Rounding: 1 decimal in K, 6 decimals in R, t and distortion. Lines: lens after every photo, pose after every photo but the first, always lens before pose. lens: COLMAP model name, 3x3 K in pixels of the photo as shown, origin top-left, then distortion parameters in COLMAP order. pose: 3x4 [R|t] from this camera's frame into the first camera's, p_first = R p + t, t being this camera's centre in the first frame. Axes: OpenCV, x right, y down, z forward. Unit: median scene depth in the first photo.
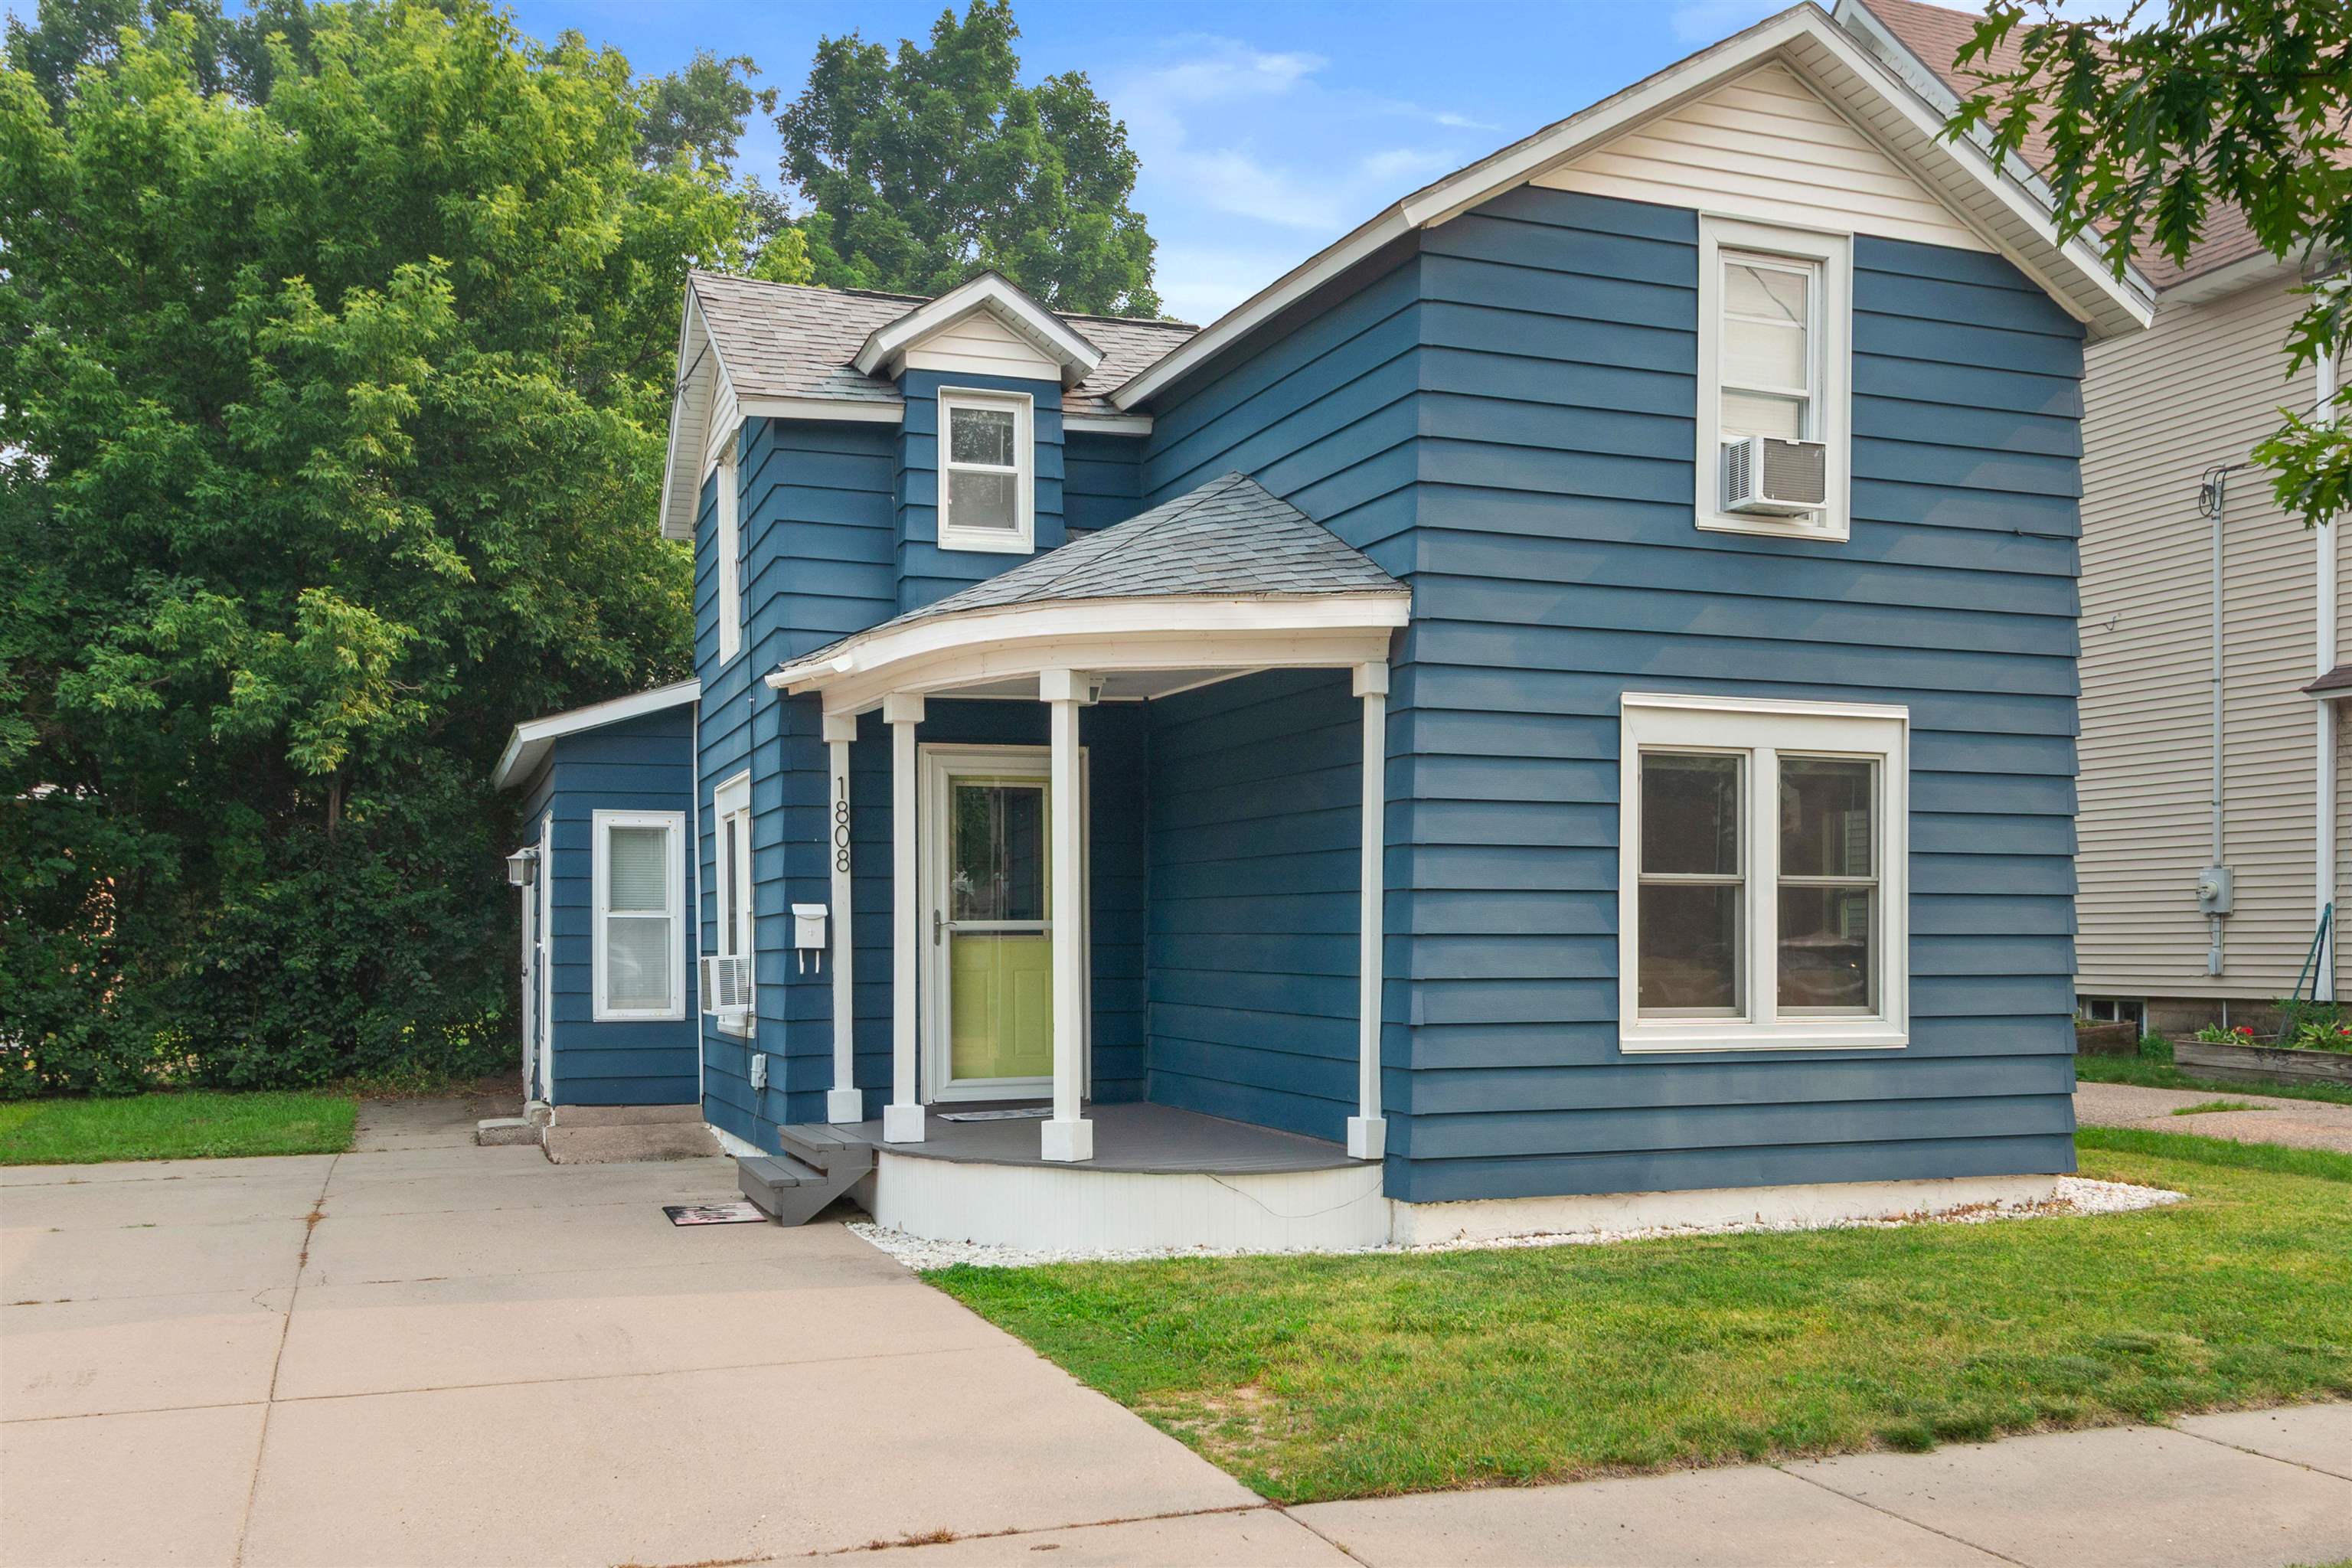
lens RADIAL K [[2158.3, 0, 1233.7], [0, 2158.3, 885.9], [0, 0, 1]] dist [-0.007489, 0.000000]
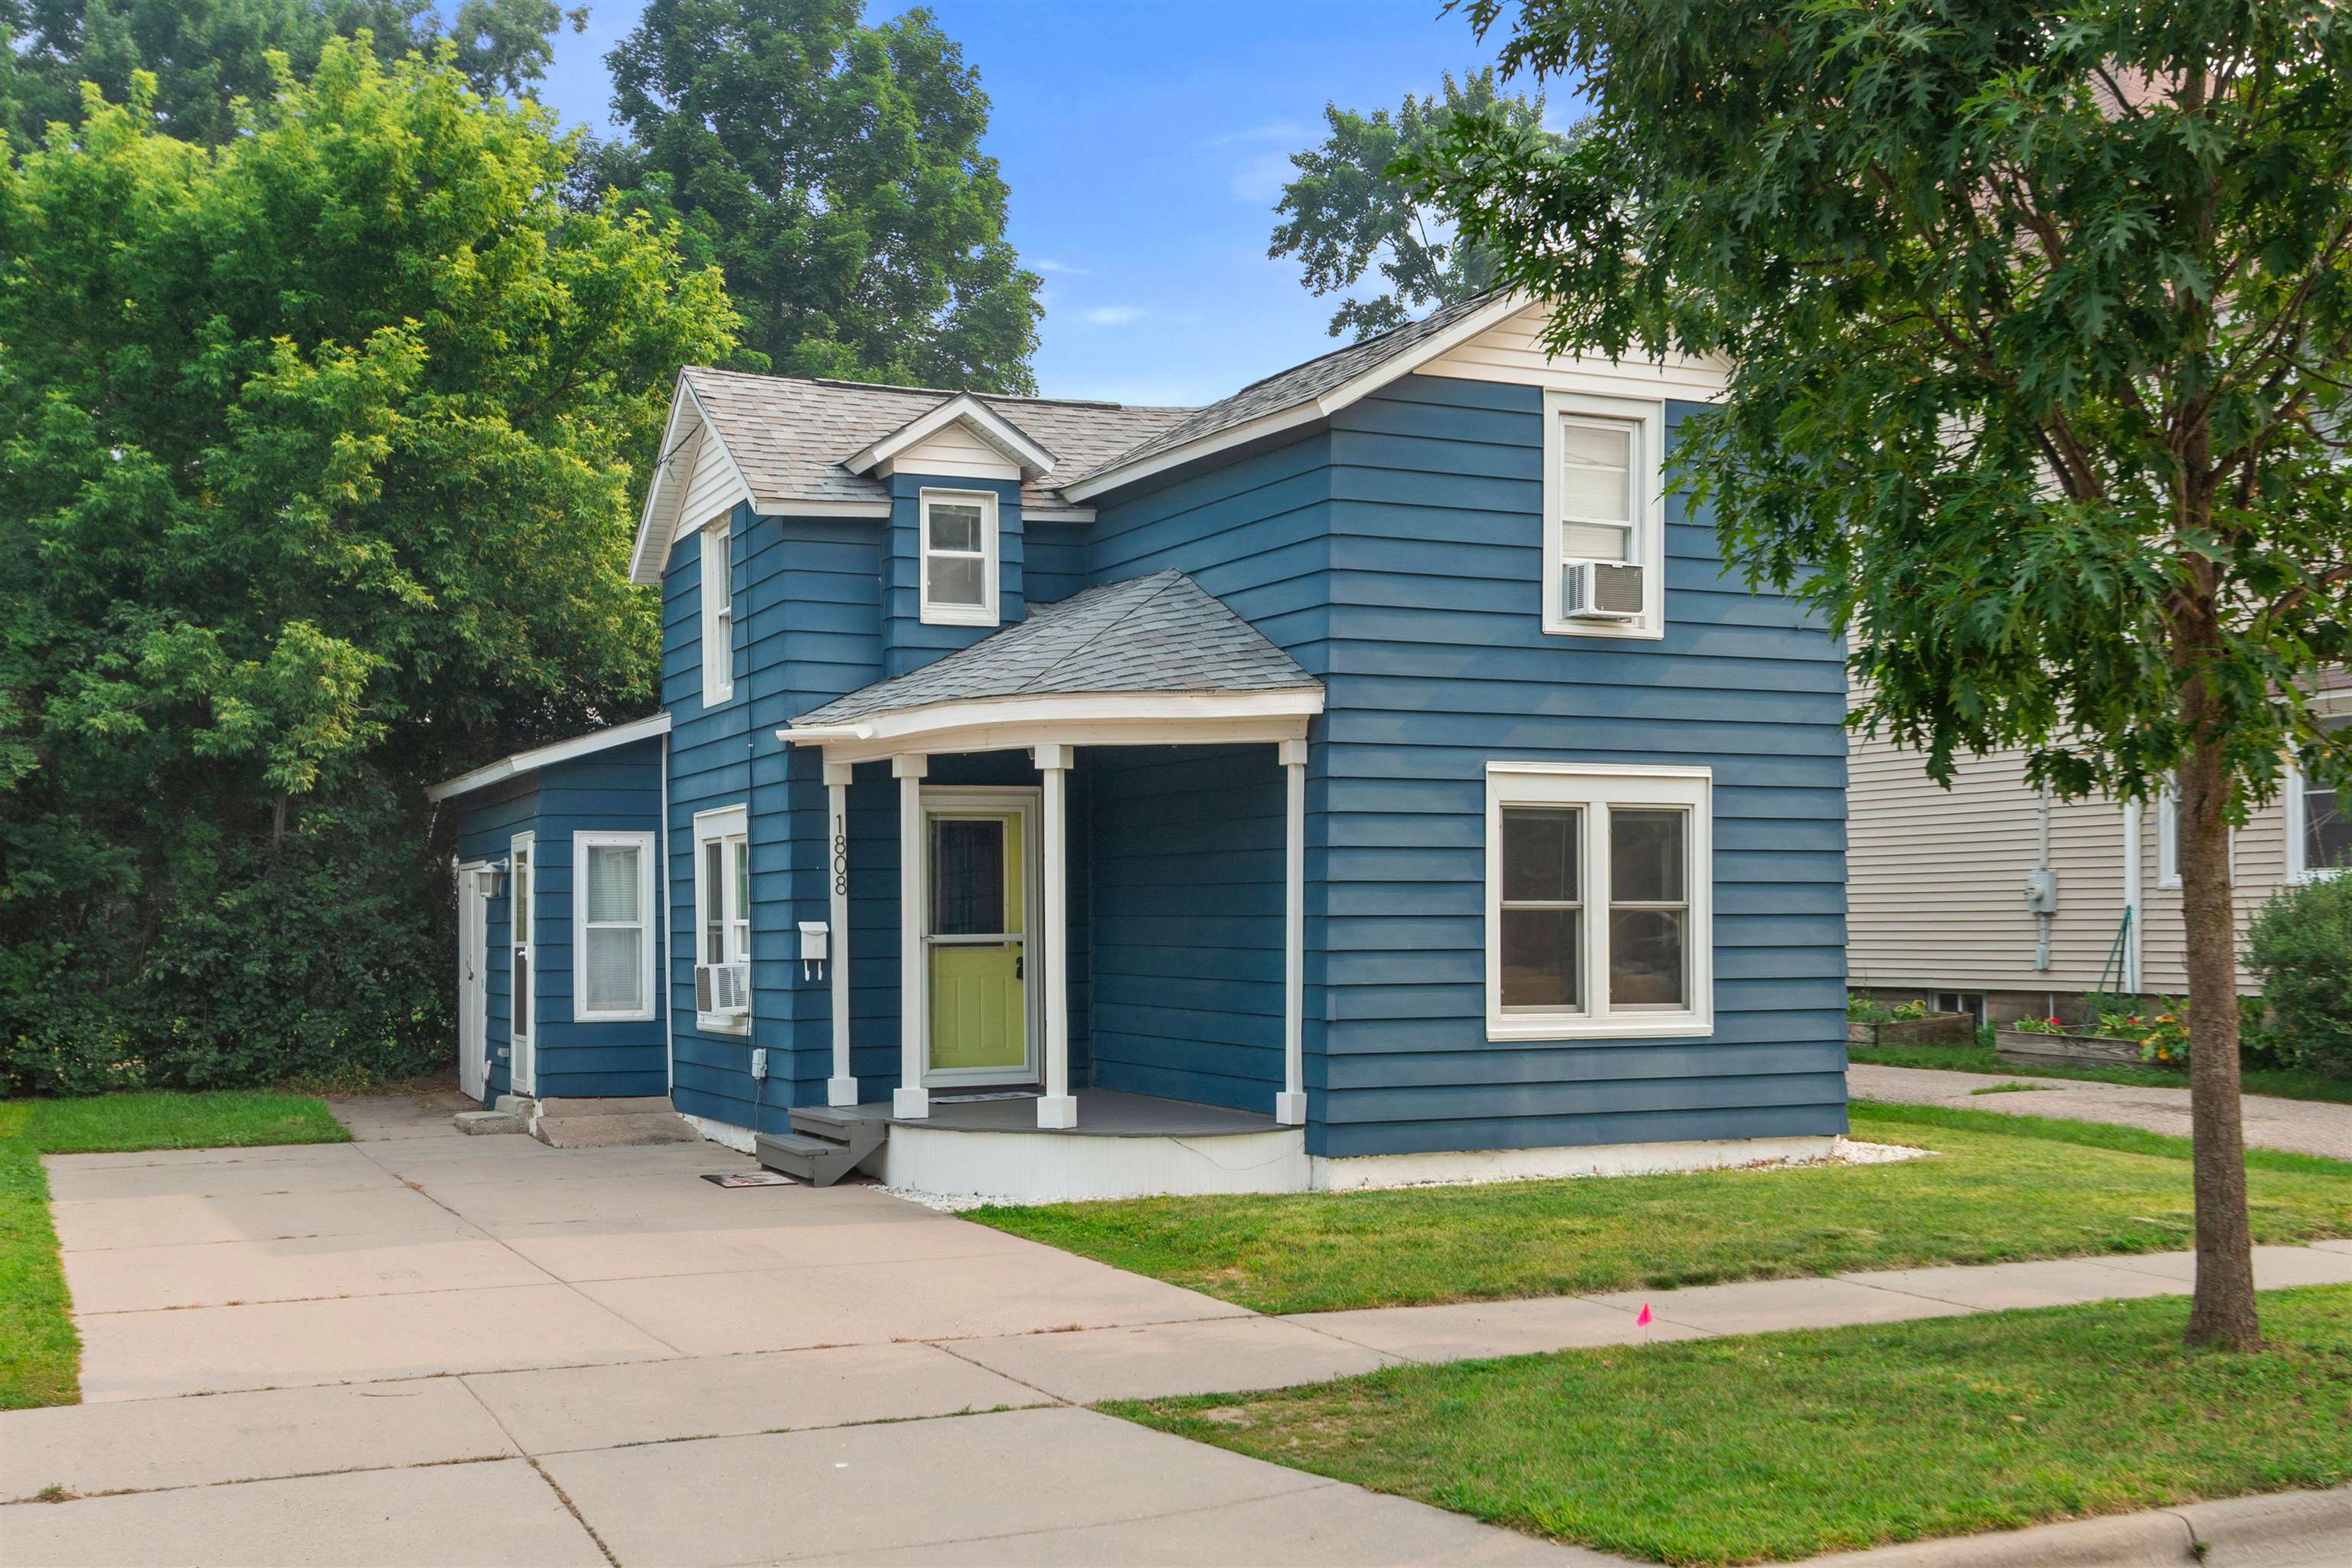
lens RADIAL K [[2549.2, 0, 1176.5], [0, 2549.2, 794.4], [0, 0, 1]] dist [-0.023524, 0.000000]
pose [[0.998905, -0.002127, 0.046742, -0.061525], [0.003288, 0.999687, -0.024794, -0.026208], [-0.046674, 0.024920, 0.998599, -0.411452]]
